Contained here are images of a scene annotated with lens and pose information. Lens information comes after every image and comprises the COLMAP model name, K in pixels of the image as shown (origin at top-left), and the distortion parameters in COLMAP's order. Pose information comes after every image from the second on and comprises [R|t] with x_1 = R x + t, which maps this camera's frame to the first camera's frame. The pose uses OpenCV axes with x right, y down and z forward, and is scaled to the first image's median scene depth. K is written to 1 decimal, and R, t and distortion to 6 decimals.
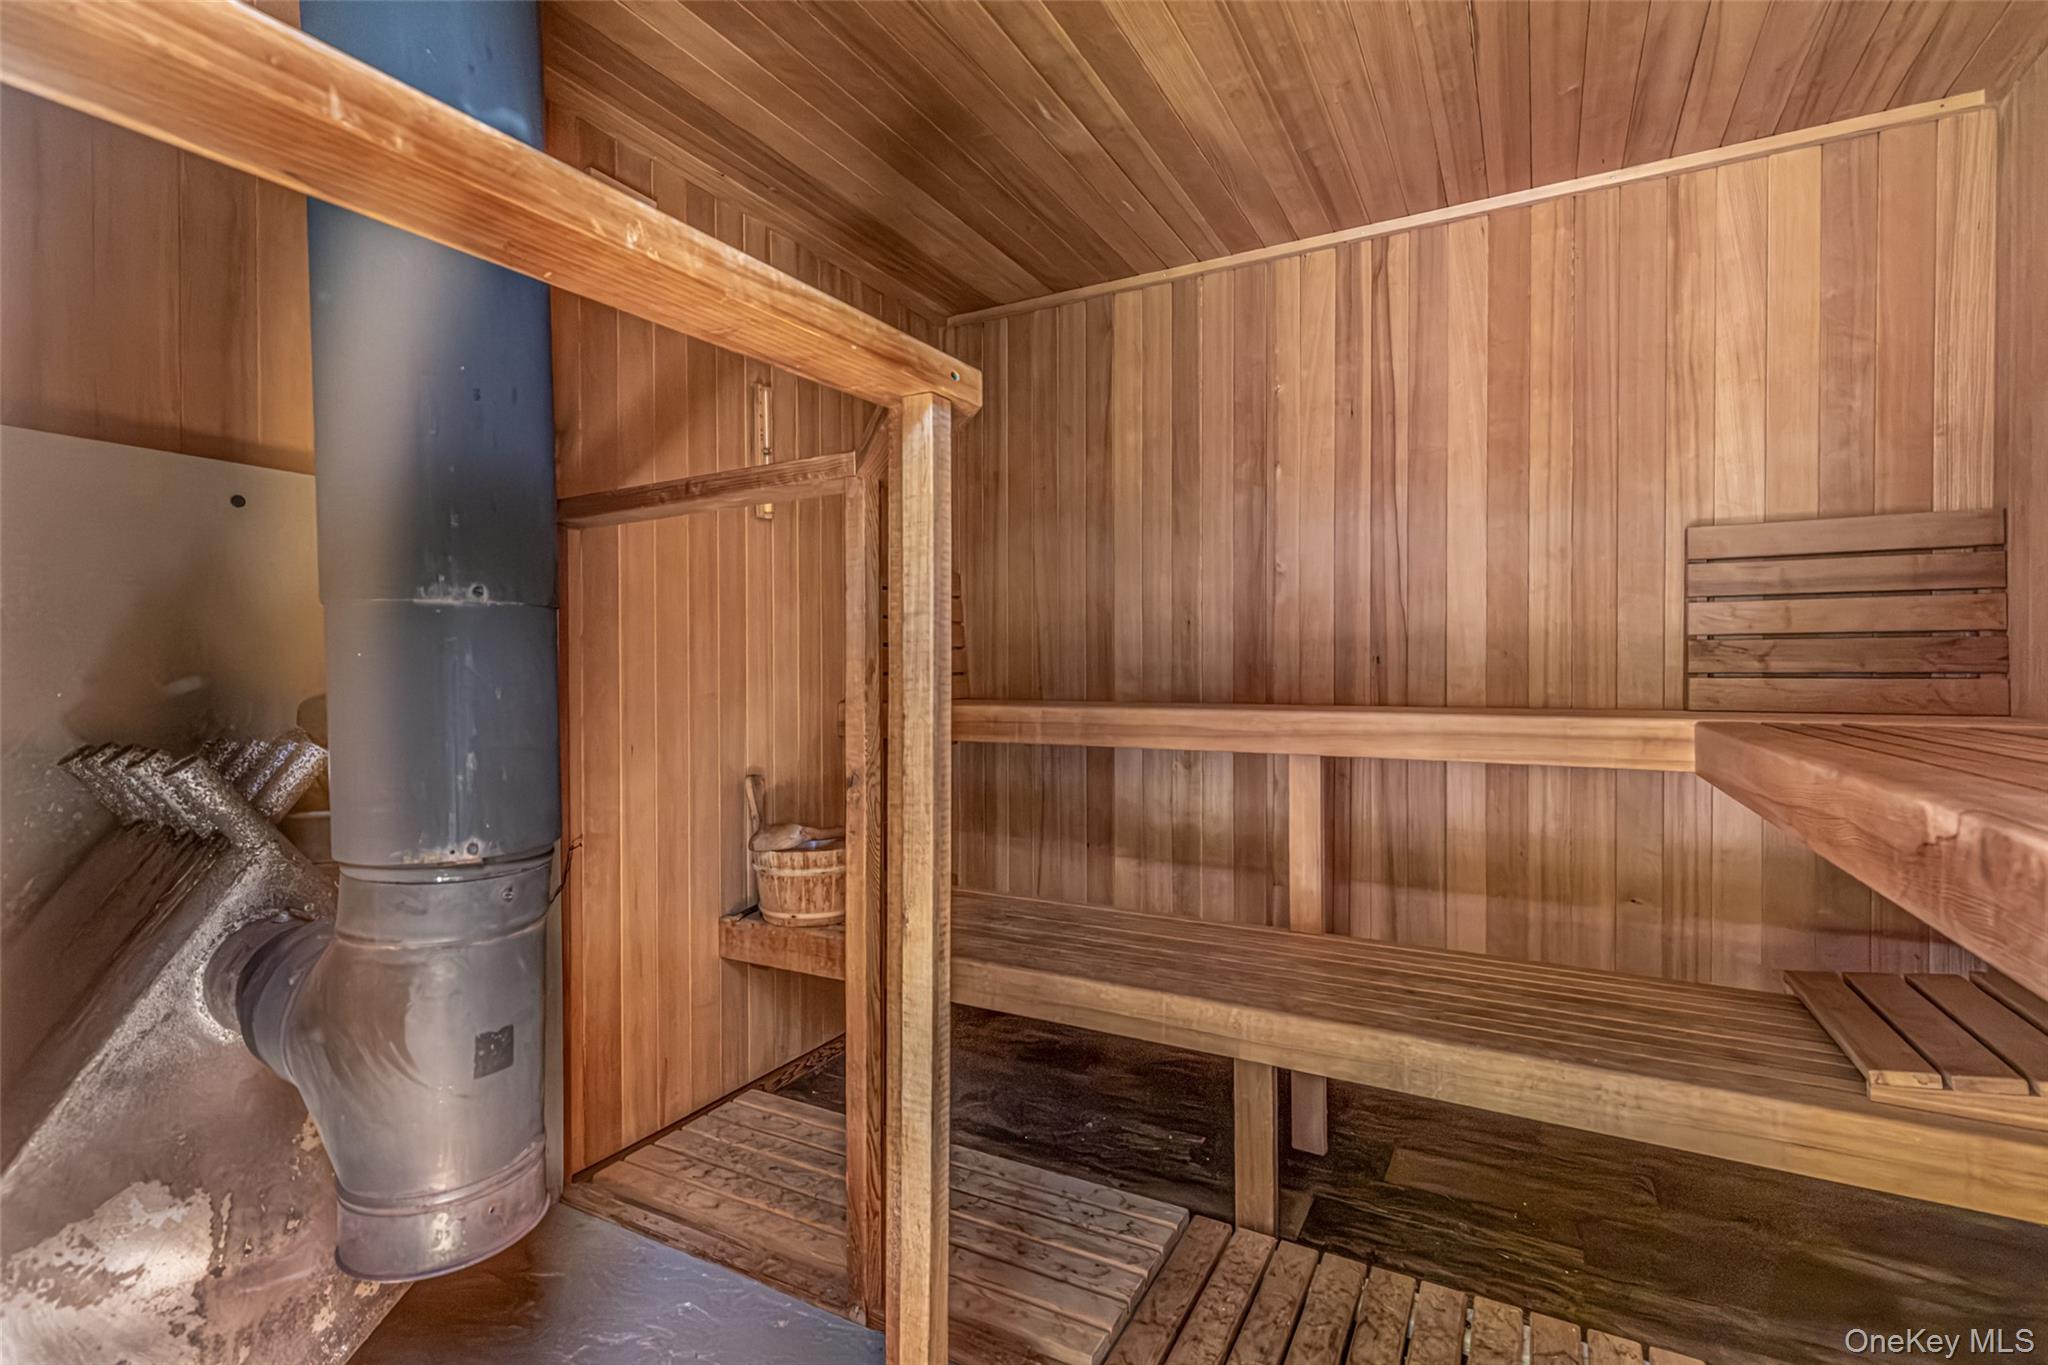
lens RADIAL K [[933.0, 0, 1031.2], [0, 933.0, 680.5], [0, 0, 1]] dist [-0.000230, 0.000290]
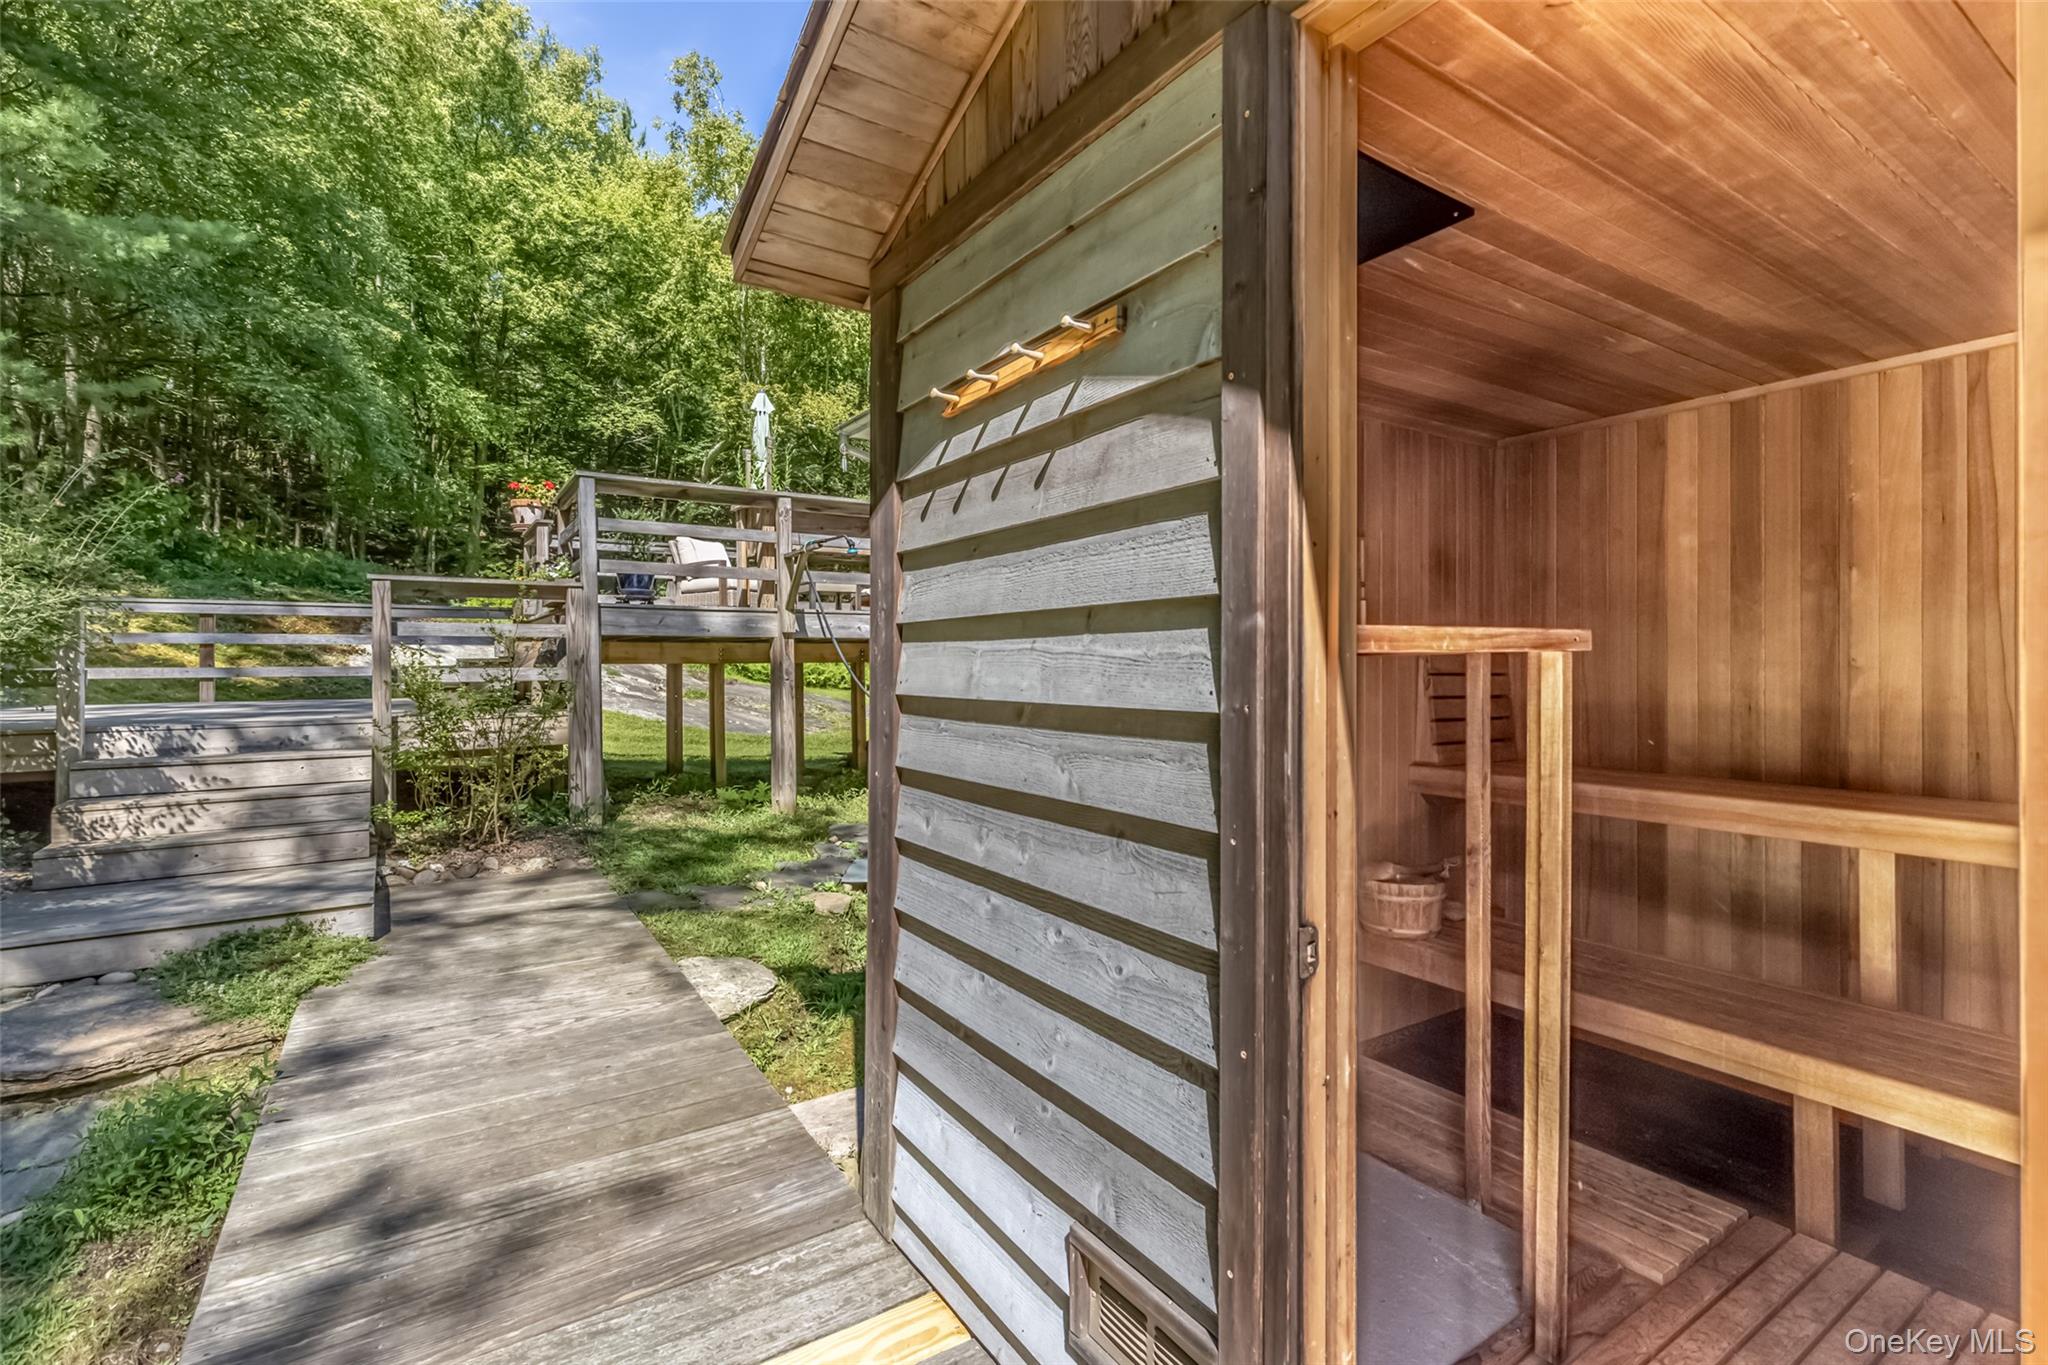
lens RADIAL K [[933.0, 0, 1027.0], [0, 933.0, 666.2], [0, 0, 1]] dist [-0.000230, 0.000290]
pose [[0.879825, 0.001048, -0.475296, -0.071121], [-0.006245, 0.999937, -0.009356, -0.116754], [0.475256, 0.011200, 0.879776, -0.456963]]
